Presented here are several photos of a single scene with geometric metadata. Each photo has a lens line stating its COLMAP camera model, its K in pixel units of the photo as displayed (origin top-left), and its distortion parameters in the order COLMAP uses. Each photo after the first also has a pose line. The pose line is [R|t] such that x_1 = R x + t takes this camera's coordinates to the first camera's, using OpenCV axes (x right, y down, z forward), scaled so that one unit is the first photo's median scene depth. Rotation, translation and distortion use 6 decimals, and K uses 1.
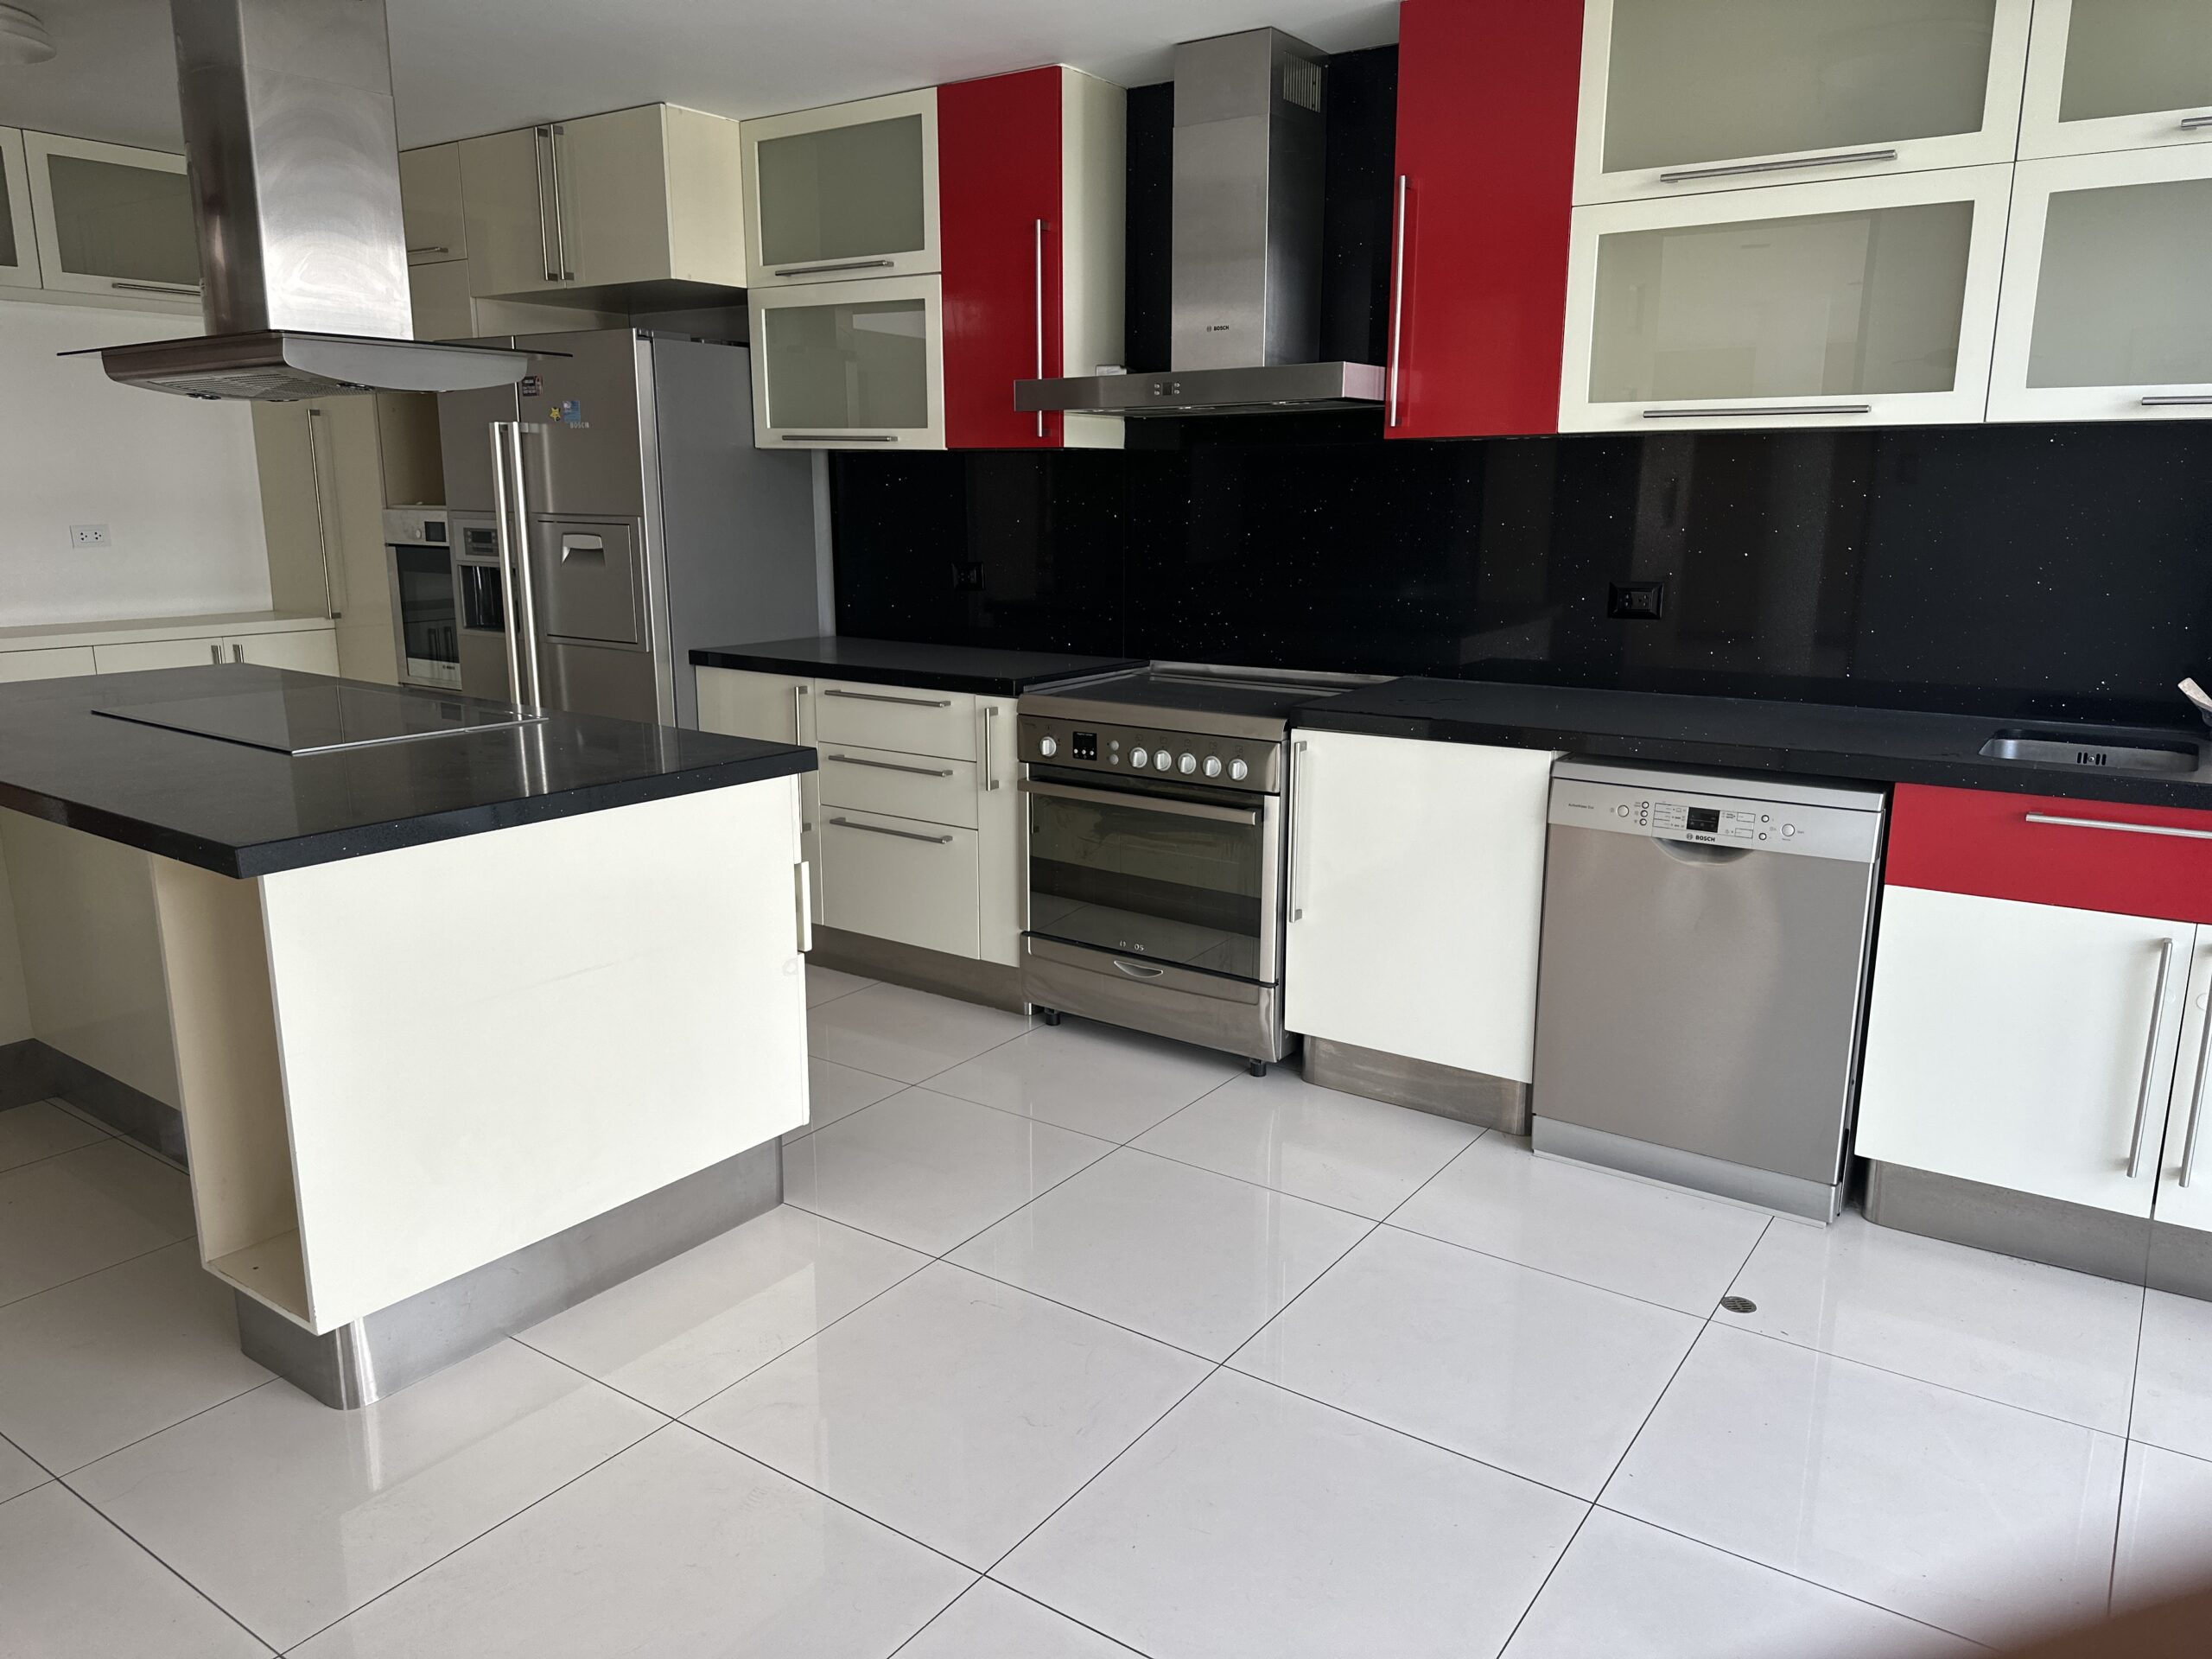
lens RADIAL K [[1586.4, 0, 1098.4], [0, 1586.4, 827.5], [0, 0, 1]] dist [0.028025, -0.019970]
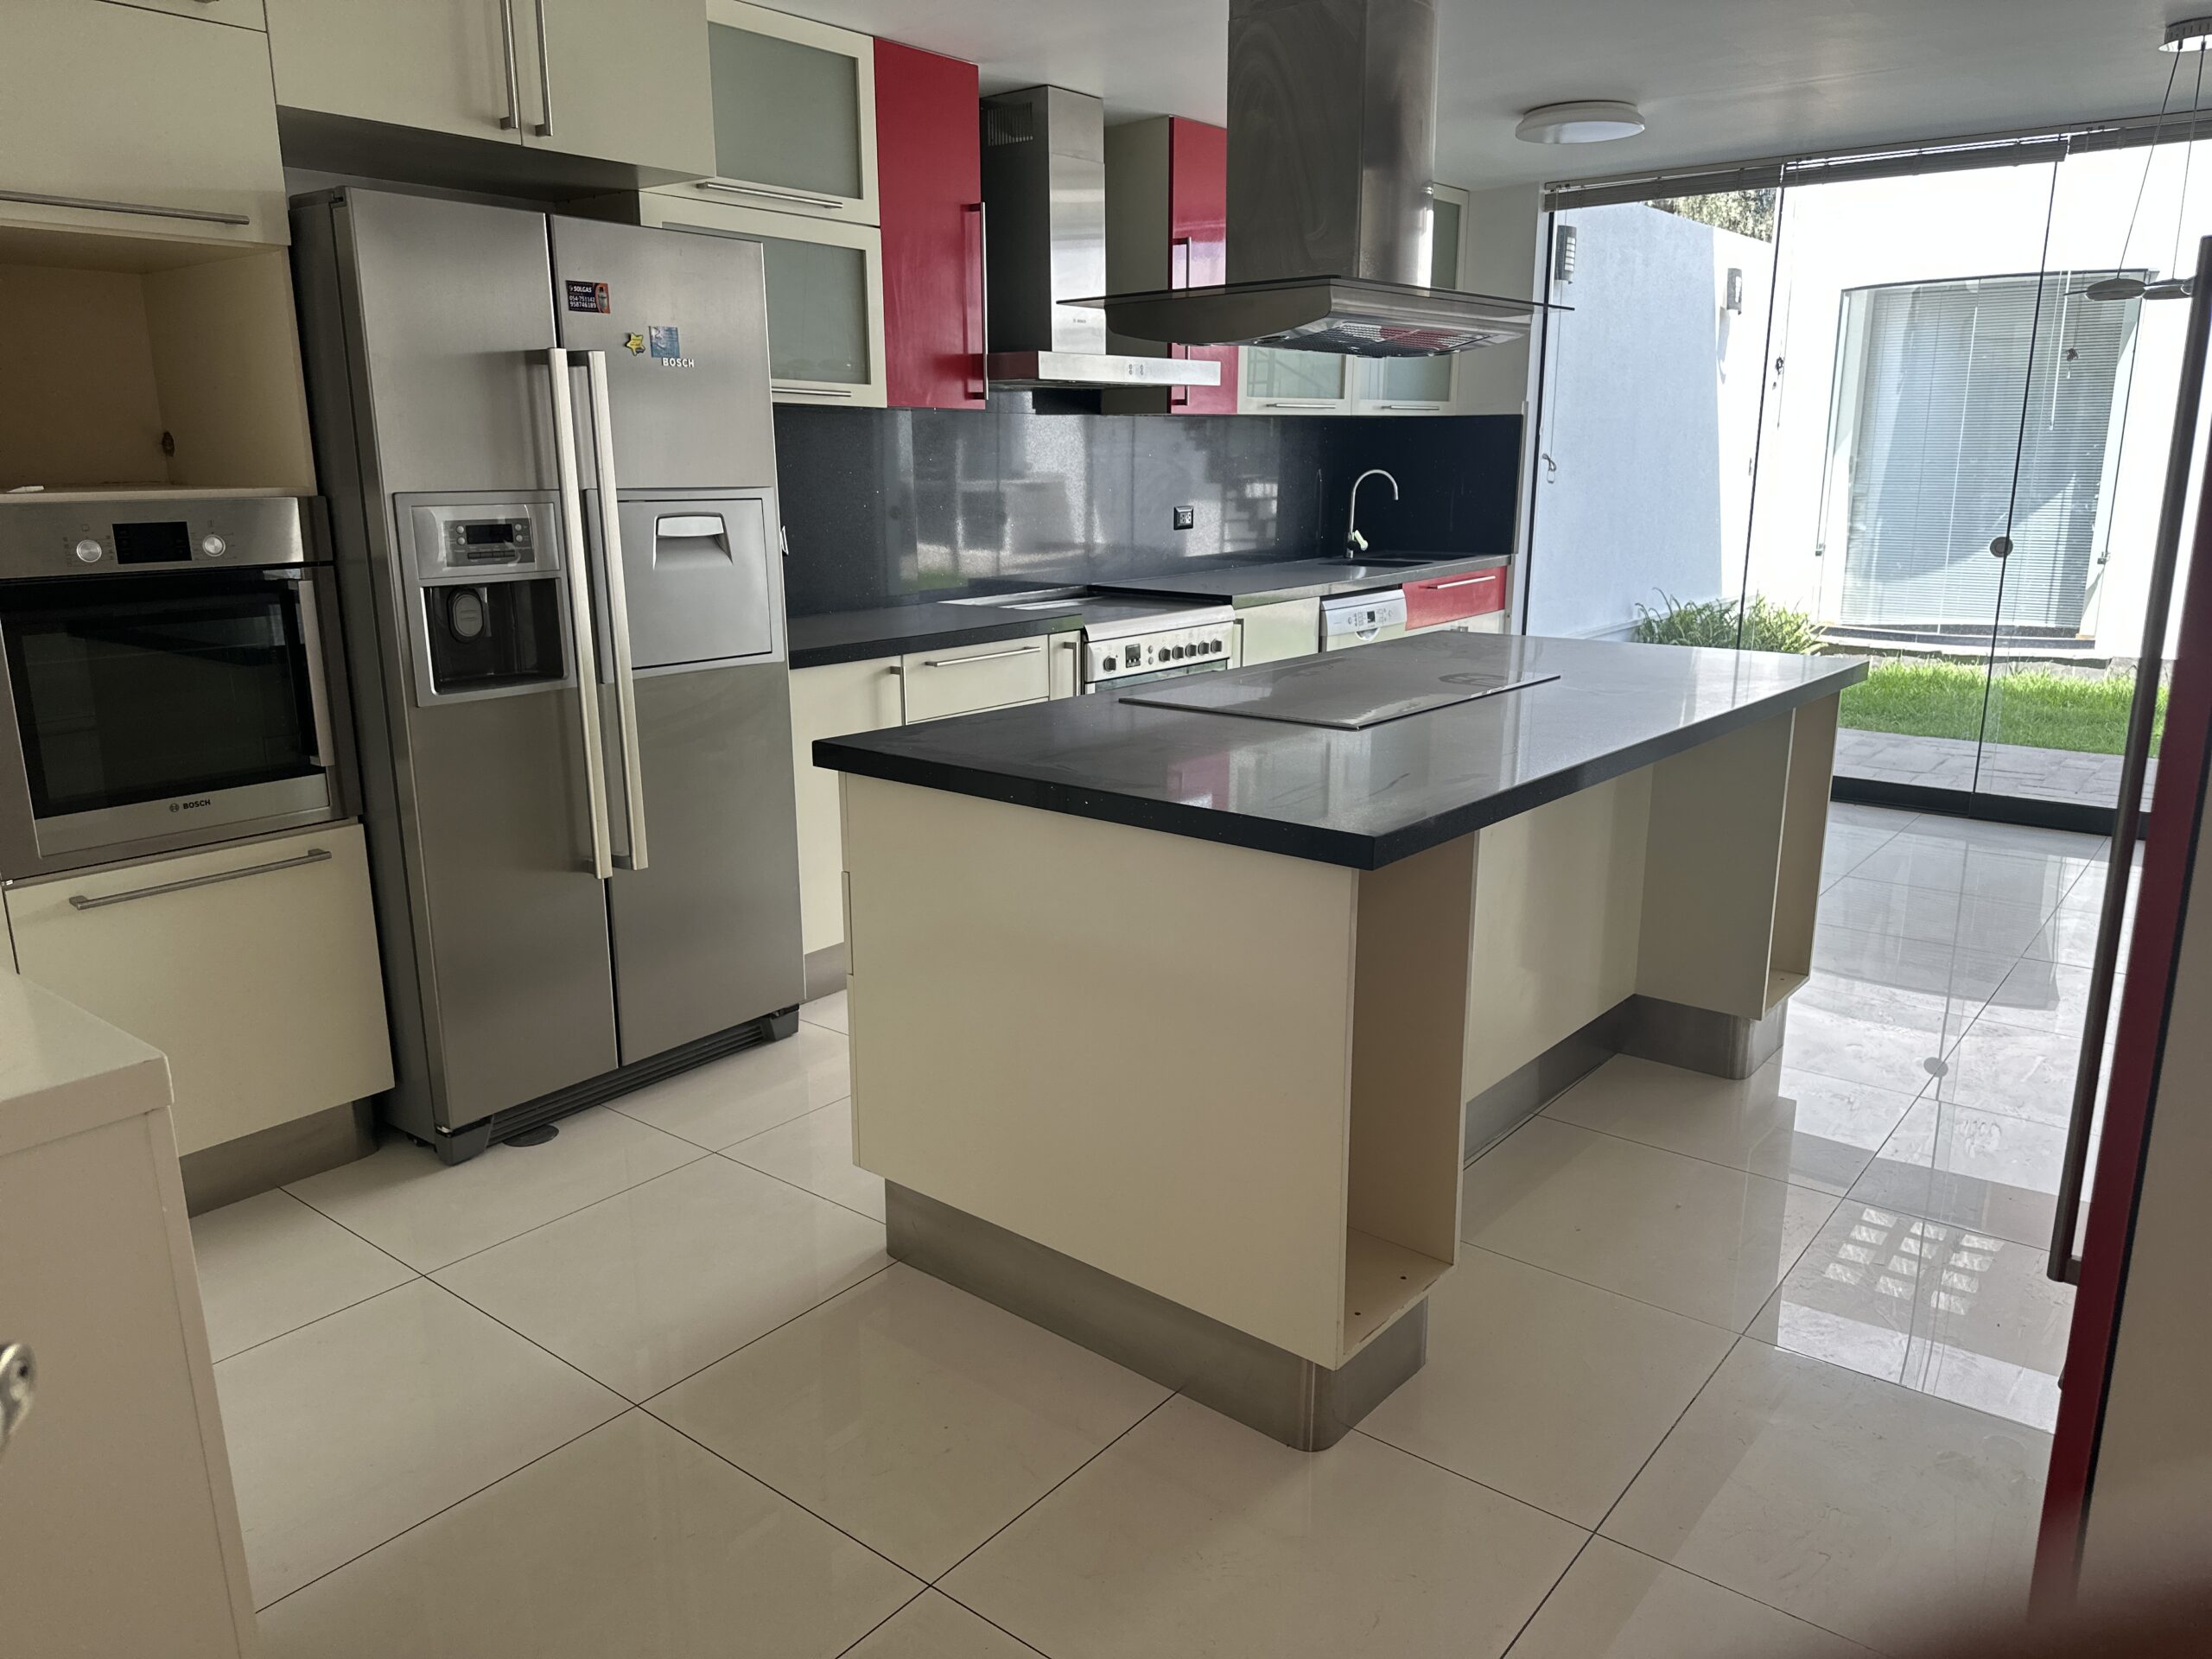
lens RADIAL K [[1586.4, 0, 1116.1], [0, 1586.4, 827.2], [0, 0, 1]] dist [0.028025, -0.019970]
pose [[0.055864, -0.231523, 0.971224, -0.975019], [0.216807, 0.952346, 0.214552, -0.151363], [-0.974615, 0.198582, 0.103398, 0.715251]]
